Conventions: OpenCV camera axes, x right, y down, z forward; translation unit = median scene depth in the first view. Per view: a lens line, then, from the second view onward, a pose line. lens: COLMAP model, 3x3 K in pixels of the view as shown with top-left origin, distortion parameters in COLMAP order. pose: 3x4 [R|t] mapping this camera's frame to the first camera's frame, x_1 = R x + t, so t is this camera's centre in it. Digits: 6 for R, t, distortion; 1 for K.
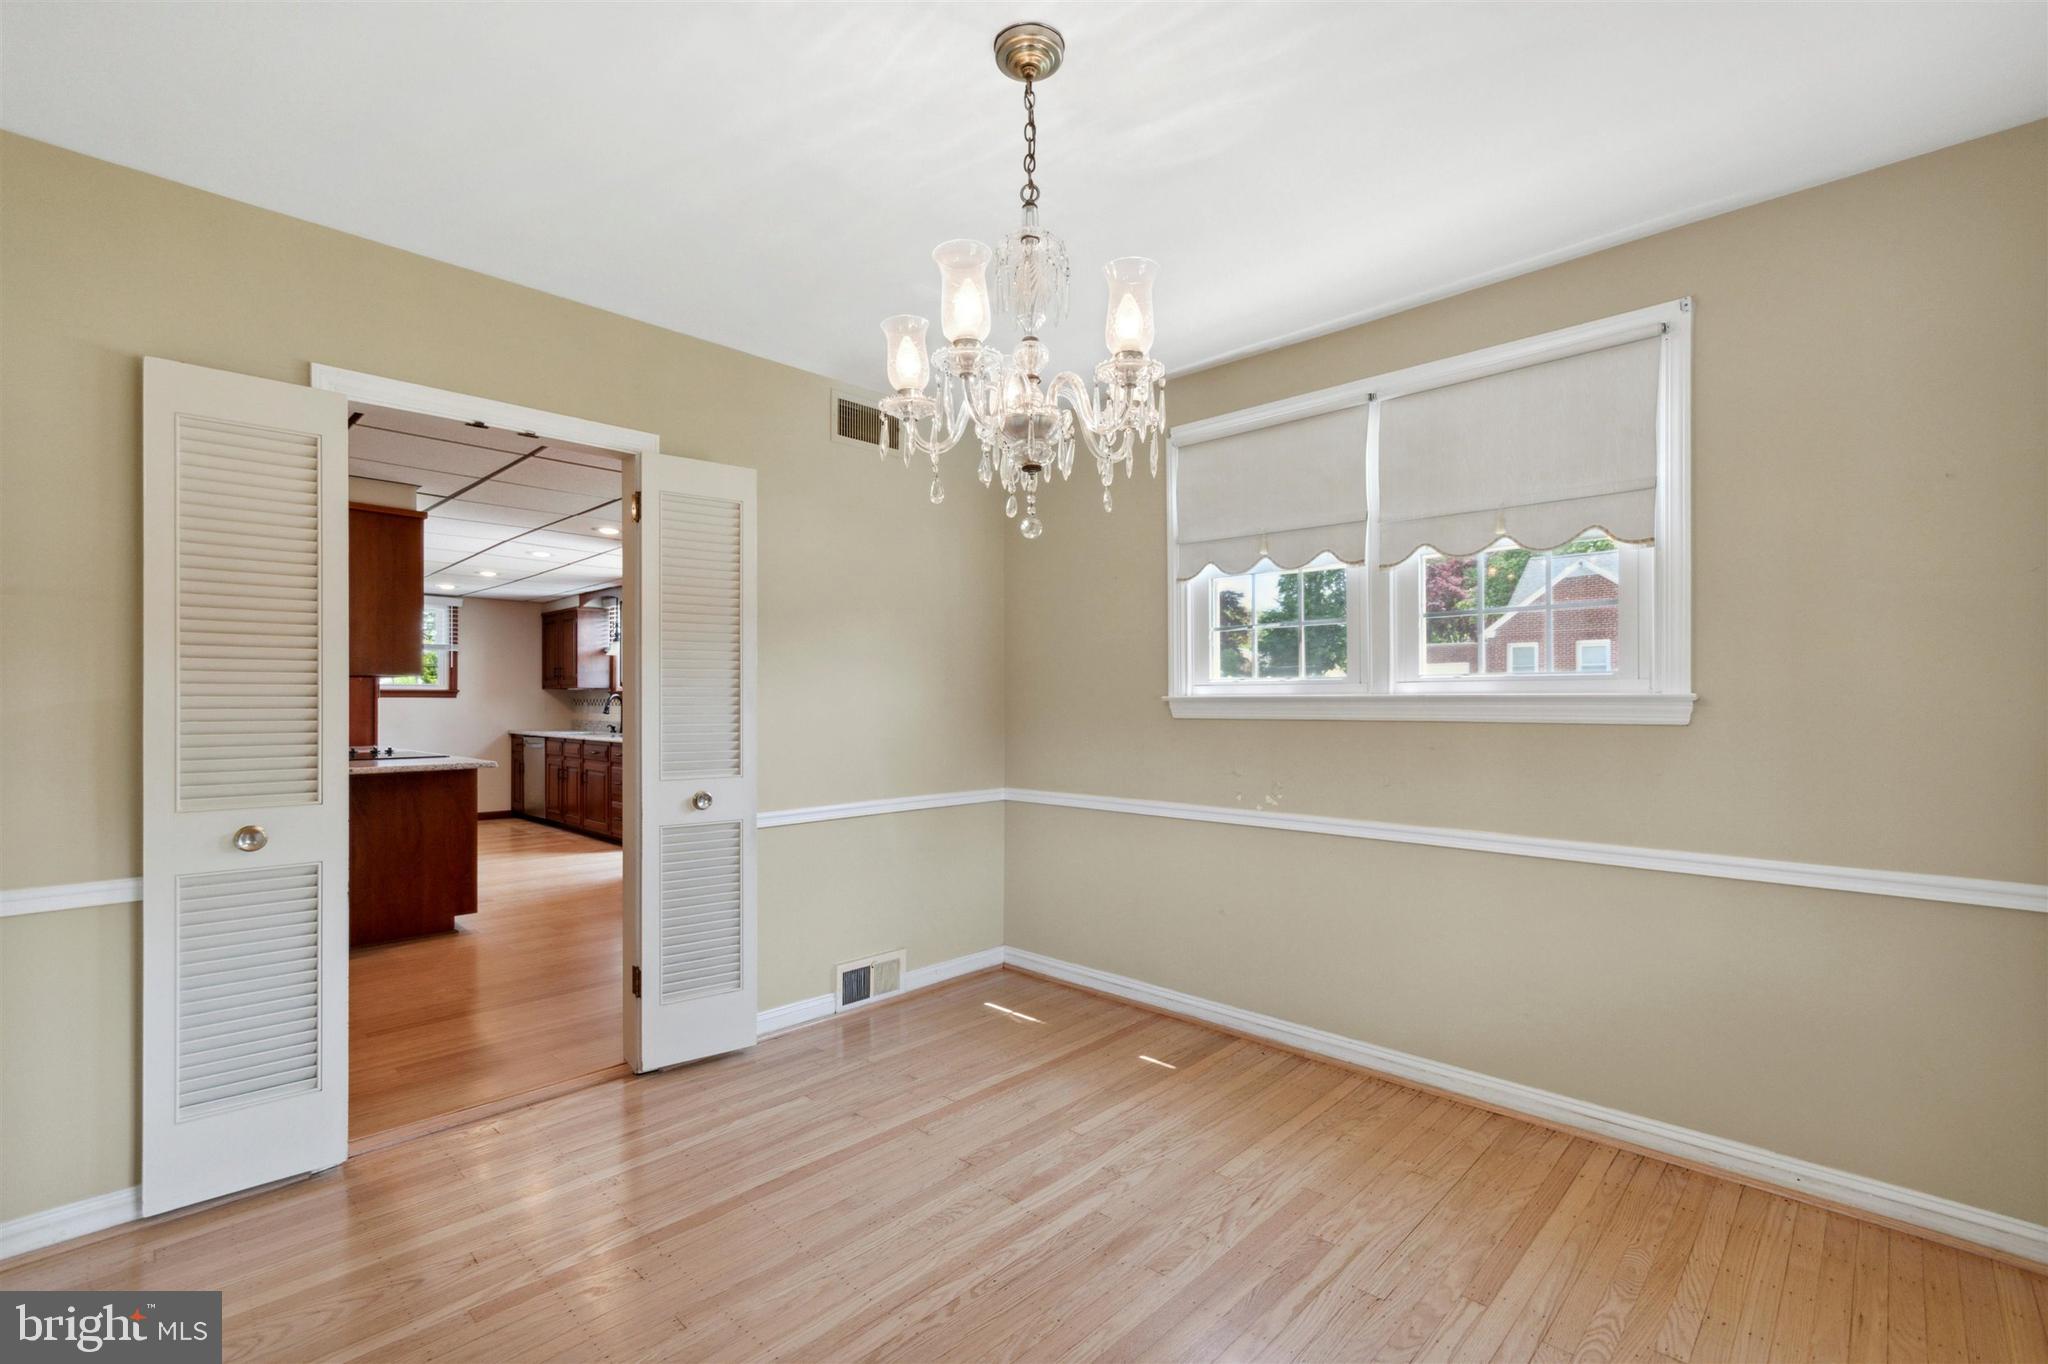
lens RADIAL K [[908.3, 0, 1023.7], [0, 908.3, 705.0], [0, 0, 1]] dist [0.002541, 0.000286]
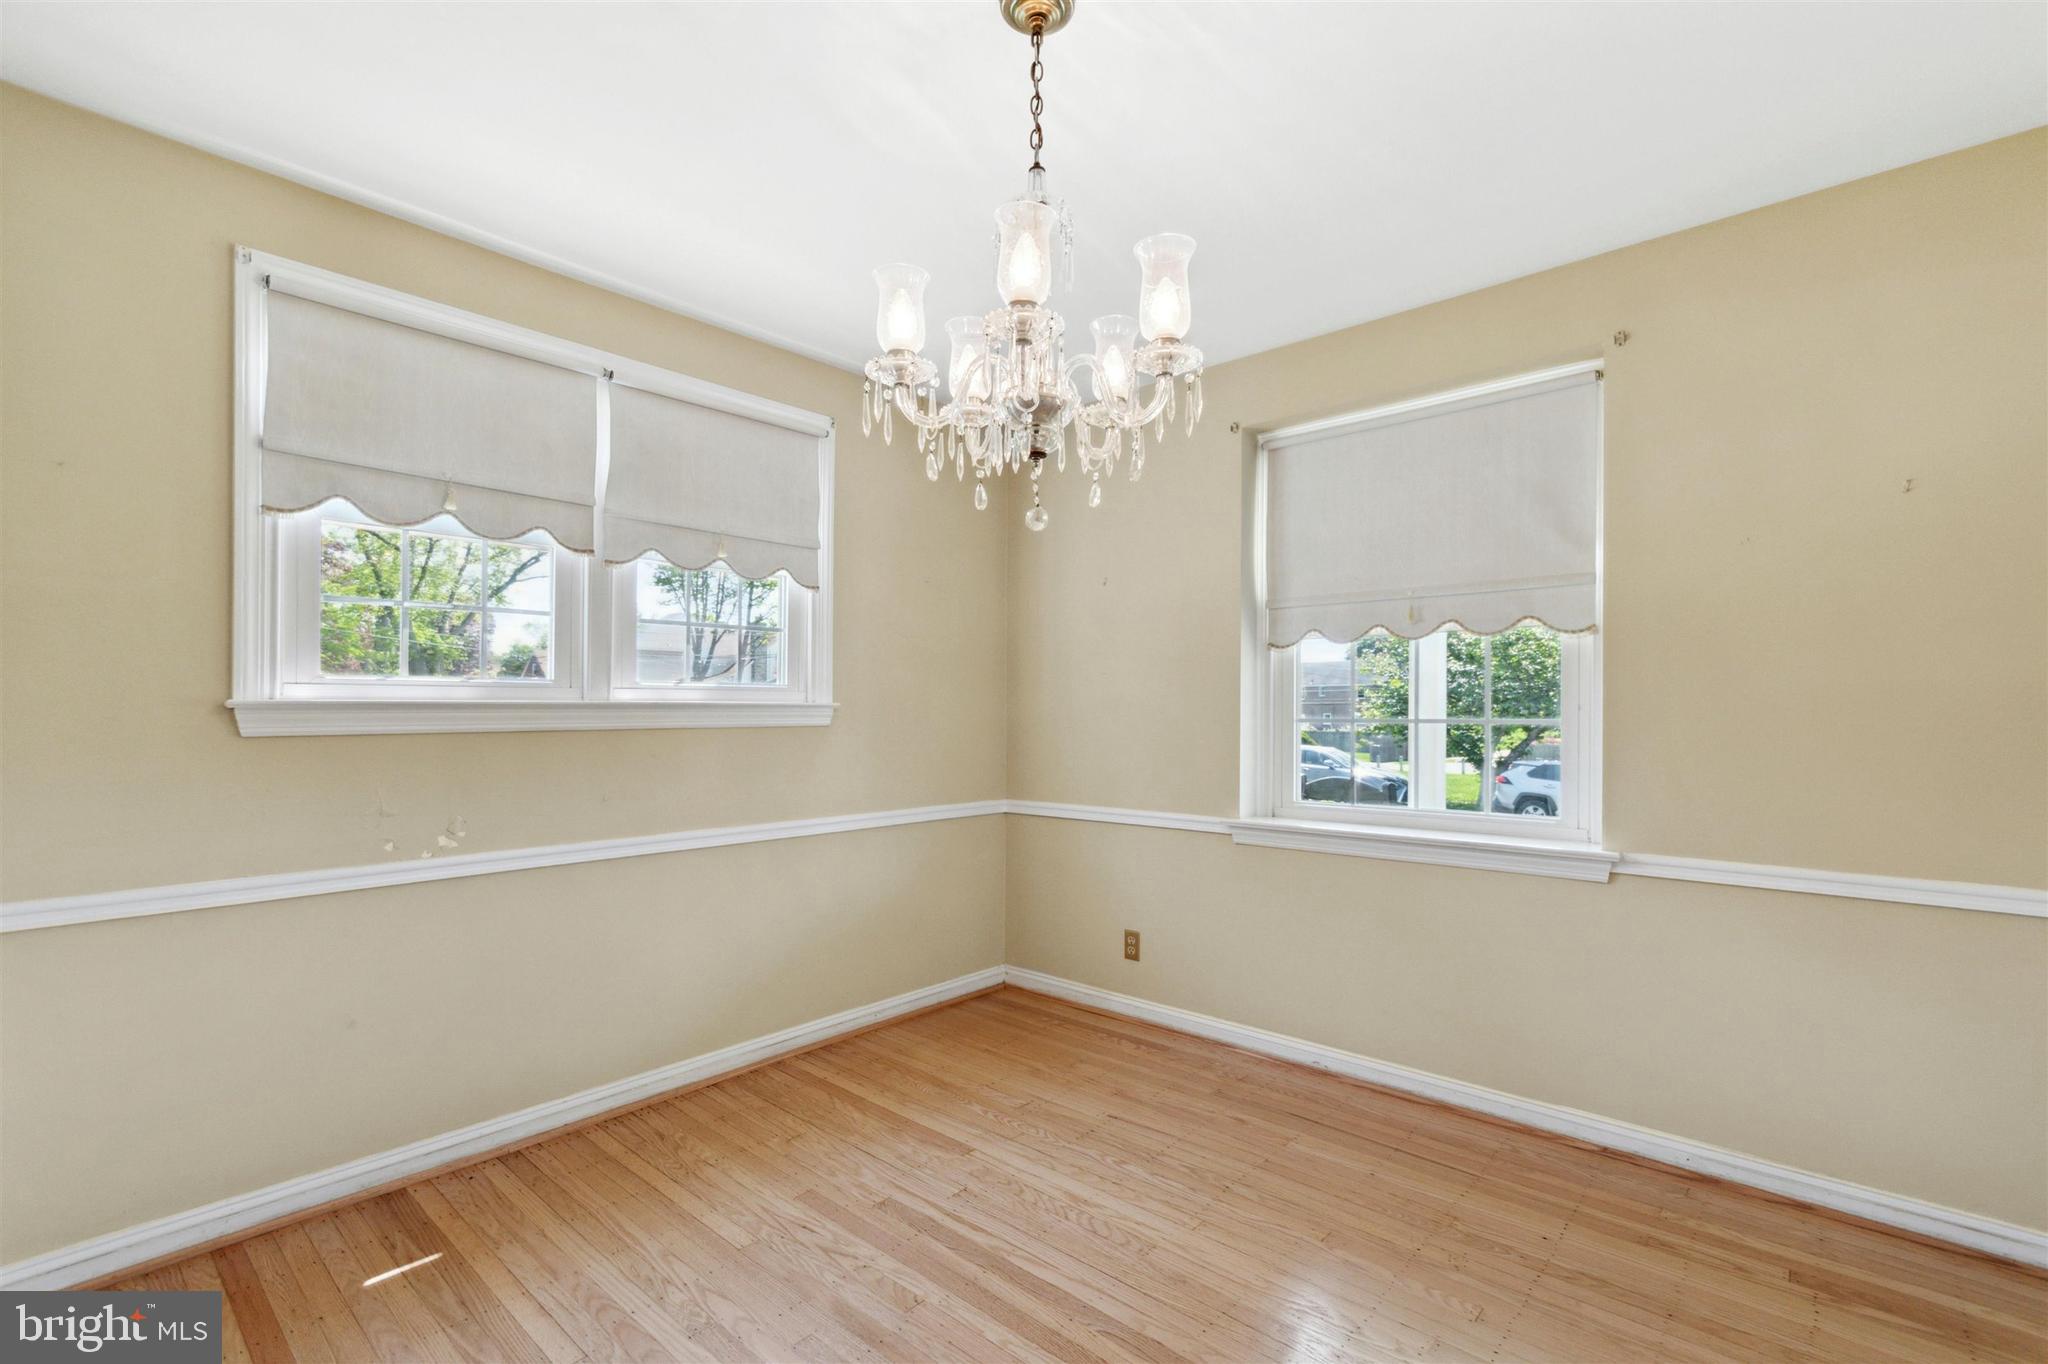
lens RADIAL K [[908.3, 0, 1023.7], [0, 908.3, 705.0], [0, 0, 1]] dist [0.002541, 0.000286]
pose [[-0.043652, 0.001256, 0.999046, -0.614873], [0.001362, 0.999998, -0.001197, -0.006564], [-0.999046, 0.001308, -0.043654, 0.697454]]
